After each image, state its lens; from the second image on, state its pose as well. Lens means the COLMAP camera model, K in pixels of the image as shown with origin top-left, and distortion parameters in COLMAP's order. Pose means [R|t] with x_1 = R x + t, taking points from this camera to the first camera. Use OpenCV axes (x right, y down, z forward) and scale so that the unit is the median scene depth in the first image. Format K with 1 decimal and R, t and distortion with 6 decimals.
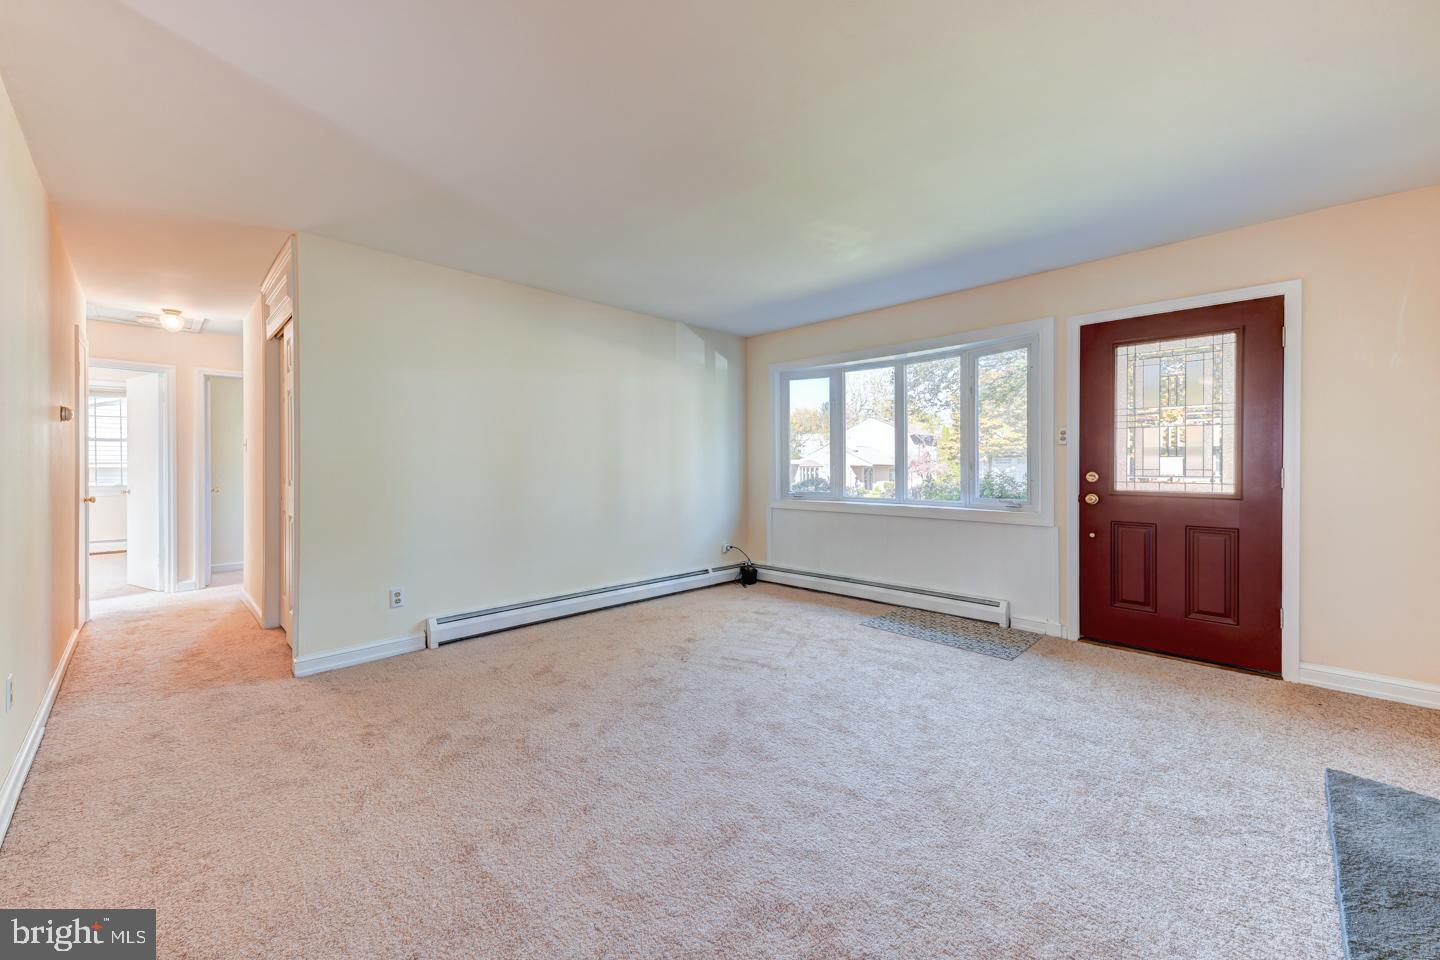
lens RADIAL K [[555.3, 0, 733.3], [0, 555.3, 465.7], [0, 0, 1]] dist [0.014352, -0.000303]
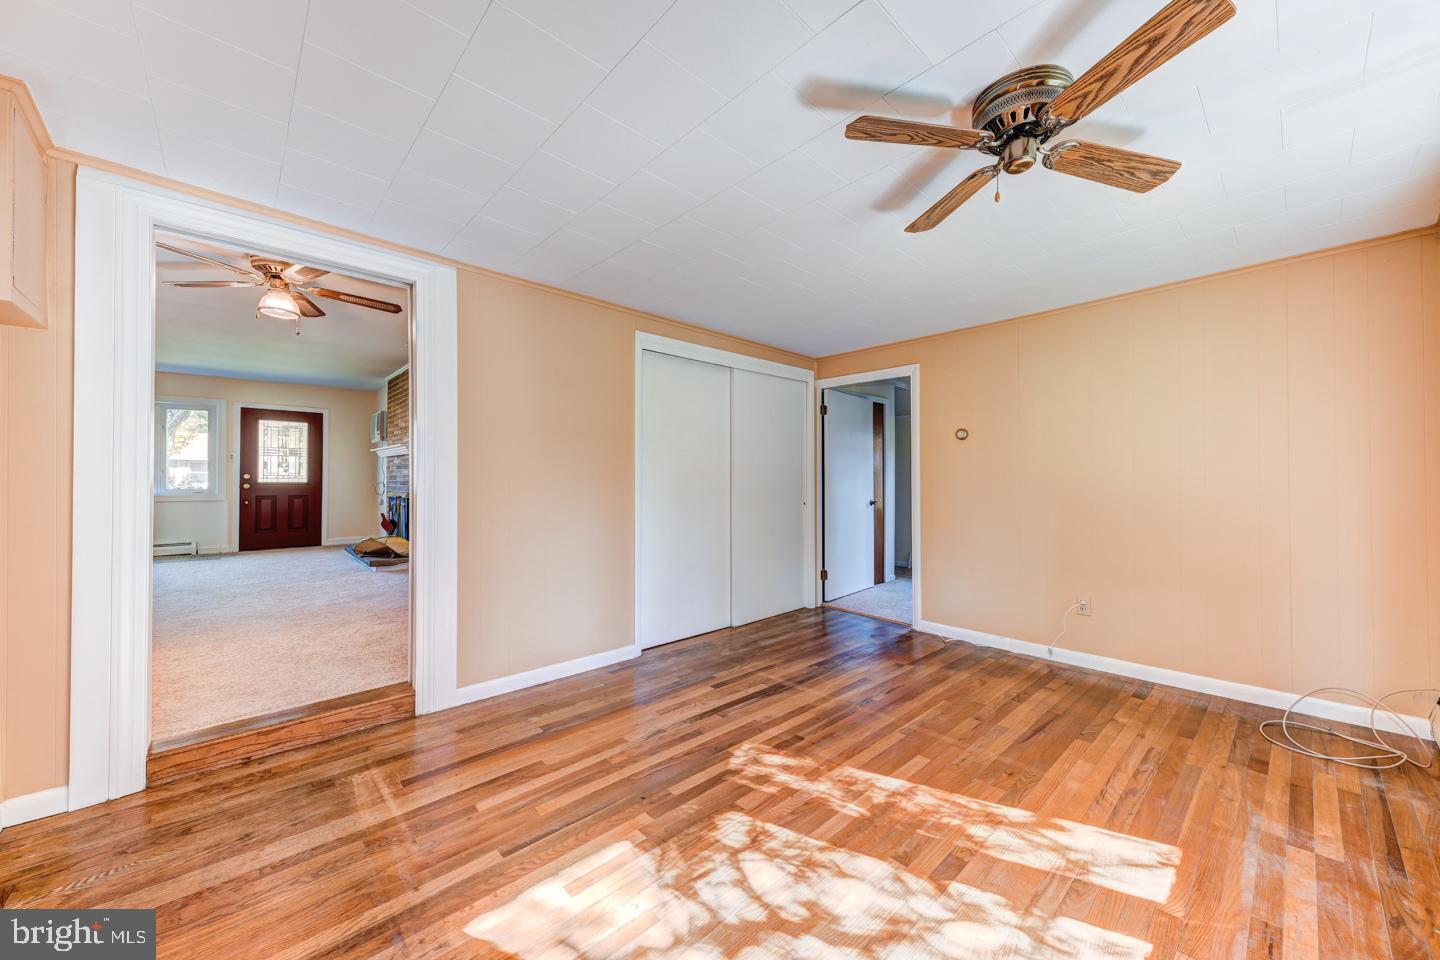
lens RADIAL K [[523.1, 0, 717.5], [0, 523.1, 481.6], [0, 0, 1]] dist [0.020665, -0.001238]
pose [[0.064723, -0.002440, 0.997900, -1.338320], [-0.004104, 0.999988, 0.002711, 0.028137], [-0.997895, -0.004270, 0.064713, -0.999550]]
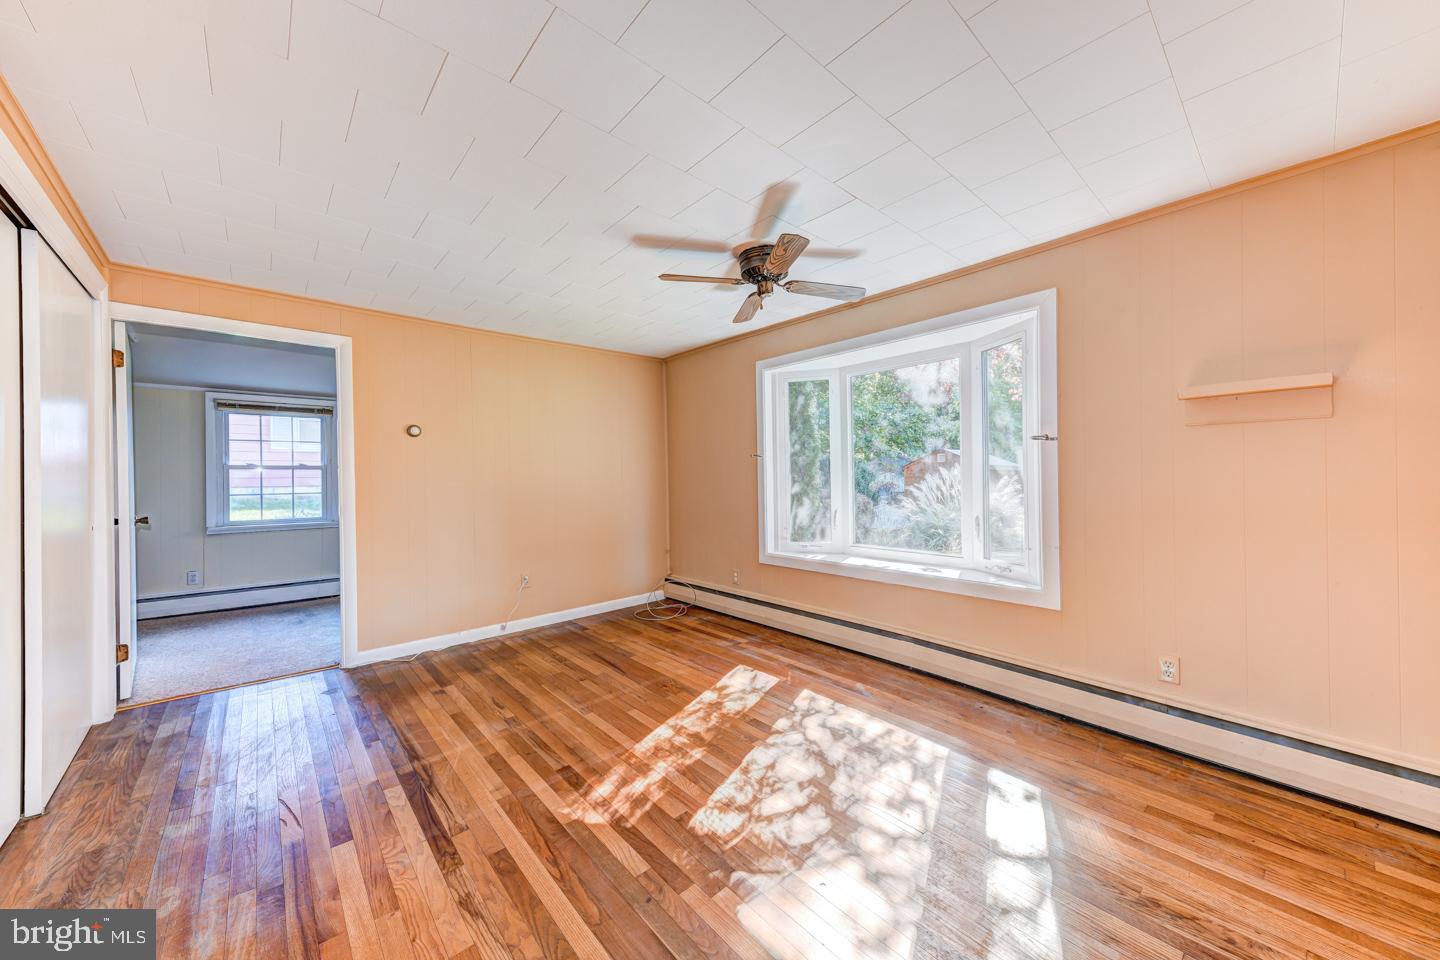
lens RADIAL K [[523.1, 0, 721.1], [0, 523.1, 471.6], [0, 0, 1]] dist [0.020665, -0.001238]
pose [[-0.995997, 0.016338, 0.087882, -0.905838], [0.015418, 0.999819, -0.011134, 0.030875], [-0.088048, -0.009734, -0.996069, -0.494380]]
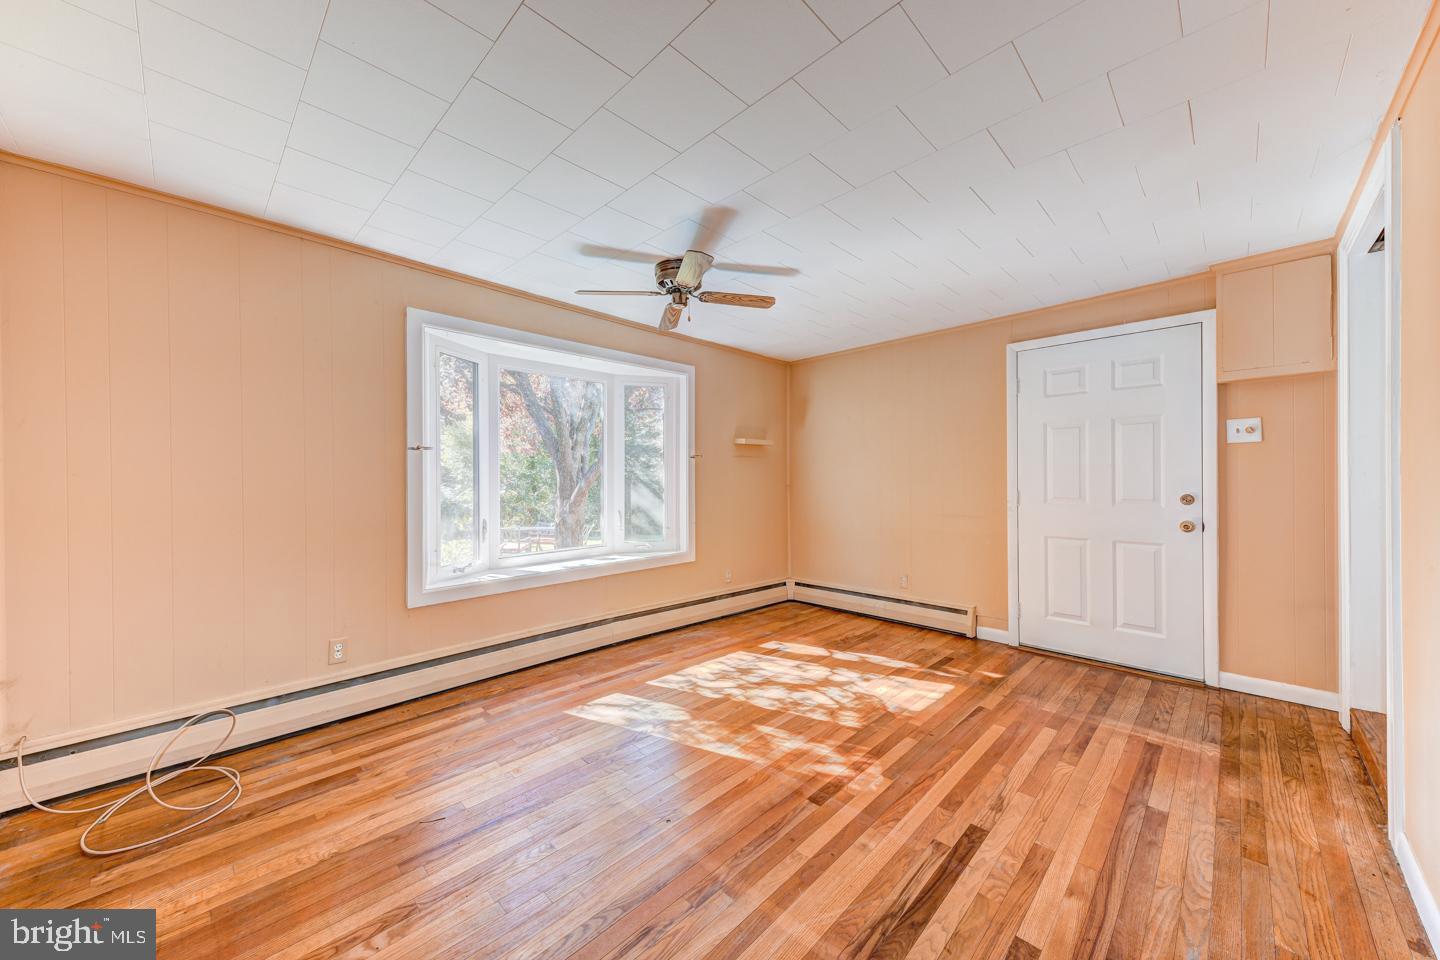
lens RADIAL K [[523.1, 0, 720.8], [0, 523.1, 478.7], [0, 0, 1]] dist [0.020665, -0.001238]
pose [[-0.004279, 0.005777, -0.999974, -0.153661], [0.004309, 0.999974, 0.005758, 0.025098], [0.999982, -0.004284, -0.004304, -1.150963]]
